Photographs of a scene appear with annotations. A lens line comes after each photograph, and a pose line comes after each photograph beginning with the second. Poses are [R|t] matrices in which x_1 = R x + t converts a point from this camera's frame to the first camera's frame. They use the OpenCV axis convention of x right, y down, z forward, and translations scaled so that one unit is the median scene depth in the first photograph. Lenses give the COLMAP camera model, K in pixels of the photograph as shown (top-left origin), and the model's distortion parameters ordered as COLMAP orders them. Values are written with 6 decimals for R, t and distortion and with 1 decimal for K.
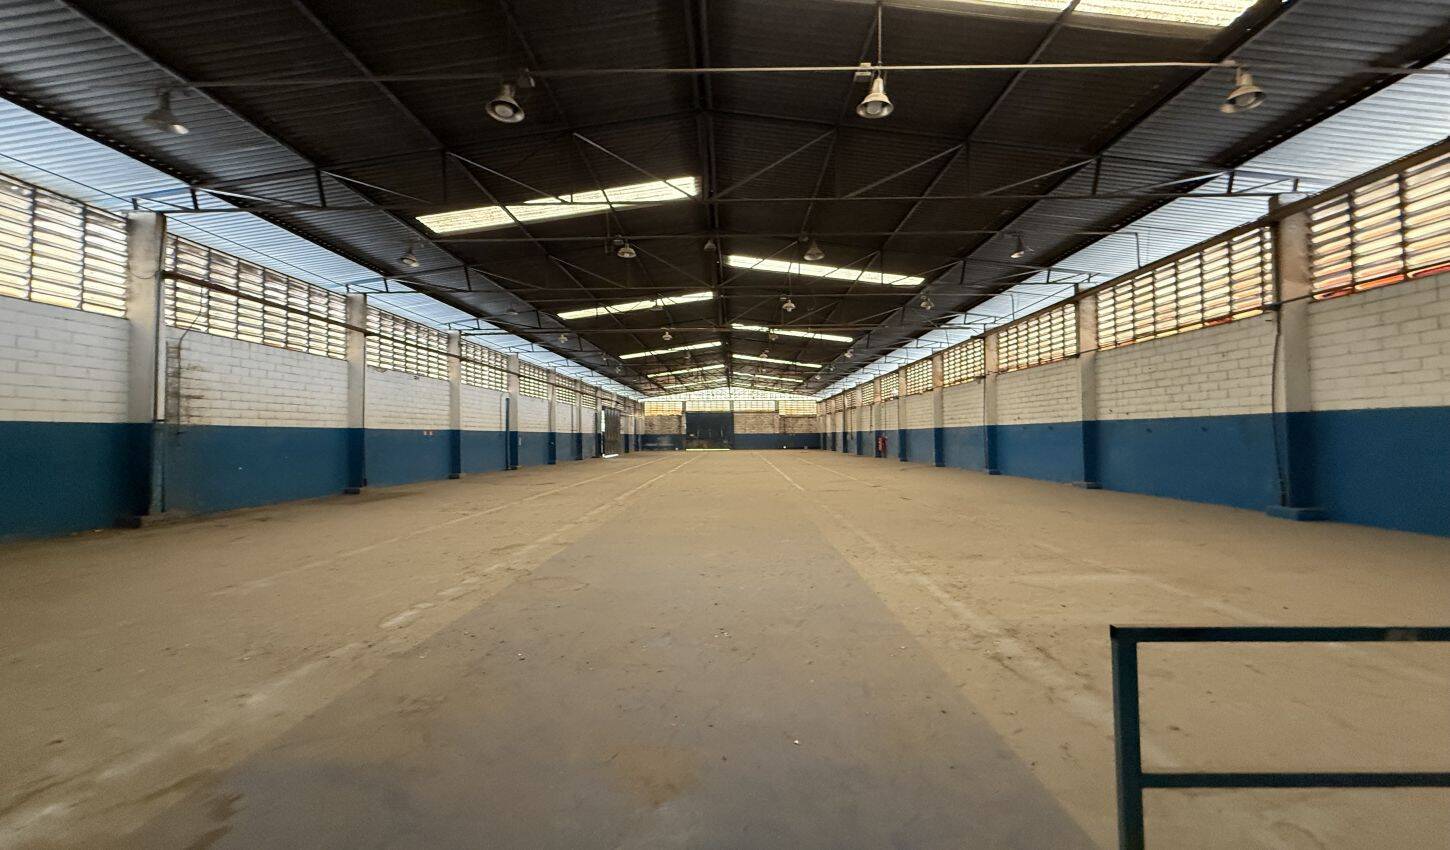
lens RADIAL K [[591.3, 0, 726.4], [0, 591.3, 401.3], [0, 0, 1]] dist [-0.003618, 0.000615]
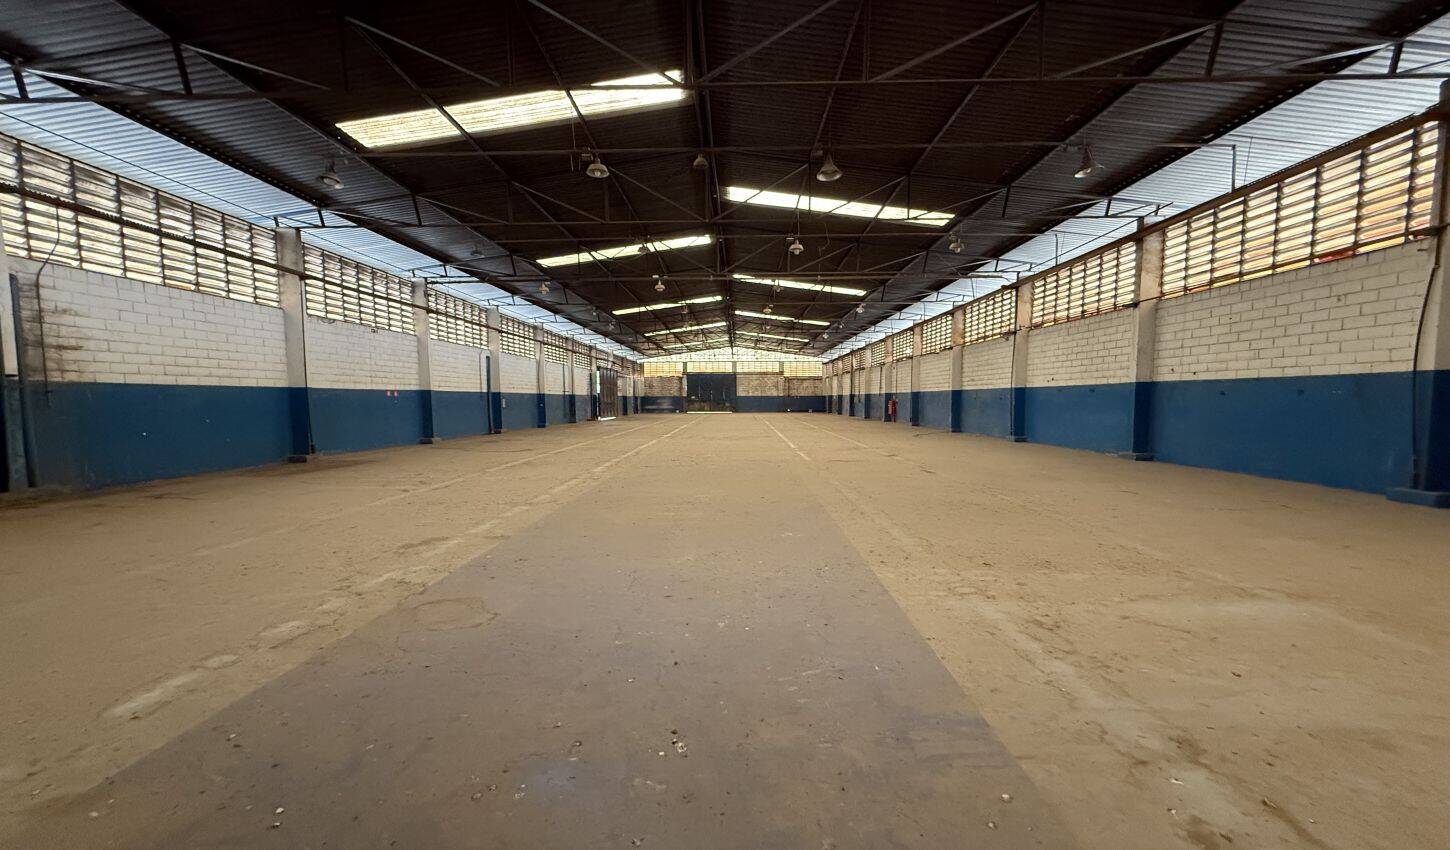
lens RADIAL K [[591.3, 0, 725.2], [0, 591.3, 469.0], [0, 0, 1]] dist [-0.003618, 0.000615]
pose [[0.999961, 0.004271, -0.007771, 0.006135], [-0.002834, 0.984318, 0.176380, 0.004021], [0.008402, -0.176351, 0.984291, 0.062890]]
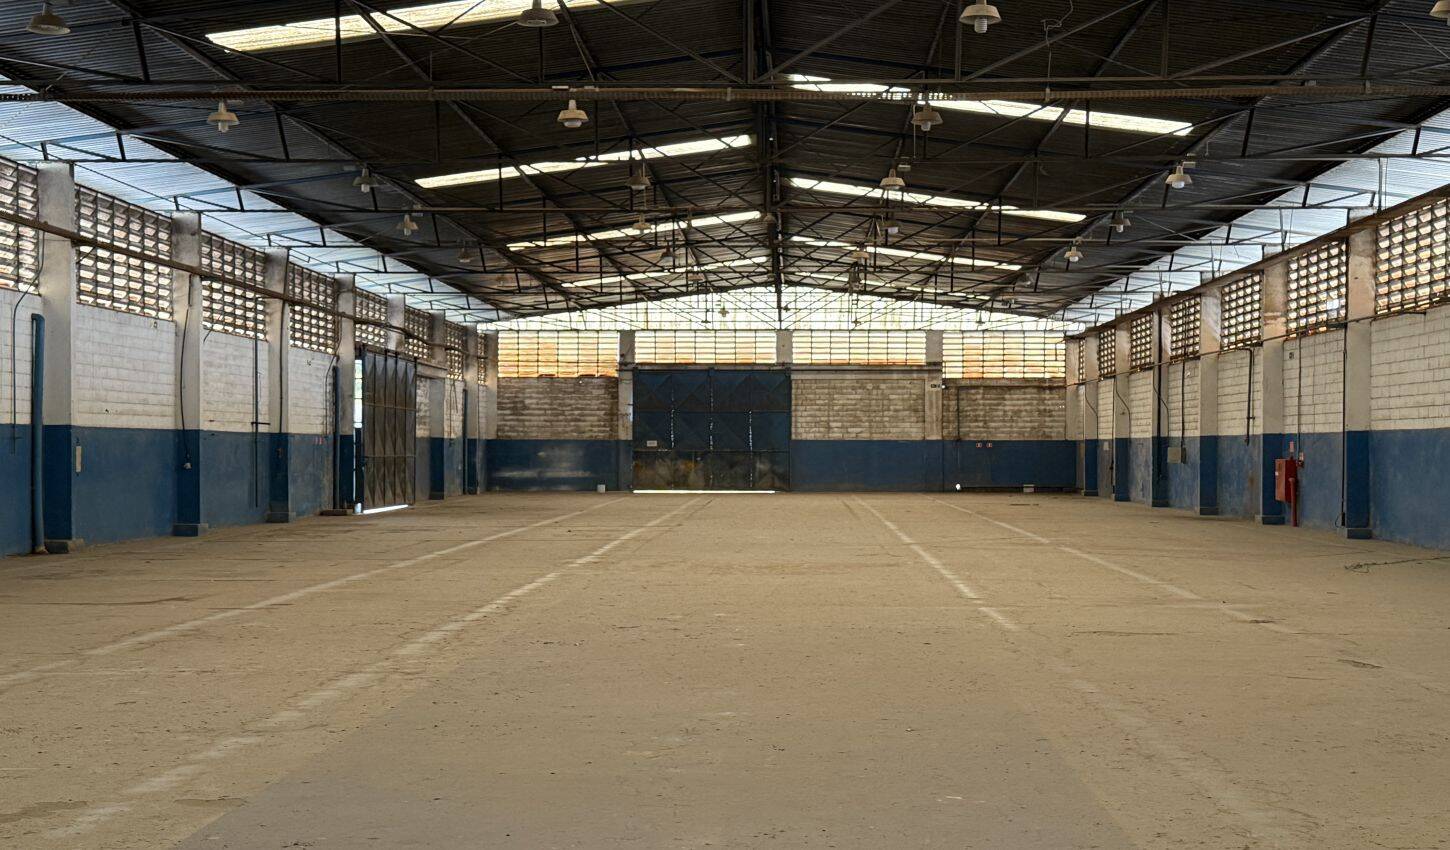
lens RADIAL K [[2739.9, 0, 737.0], [0, 2739.9, 437.3], [0, 0, 1]] dist [0.788023, 0.000000]
pose [[0.999923, 0.010414, -0.006771, -0.011381], [-0.010024, 0.998418, 0.055325, -0.052146], [0.007336, -0.055253, 0.998445, -0.878695]]
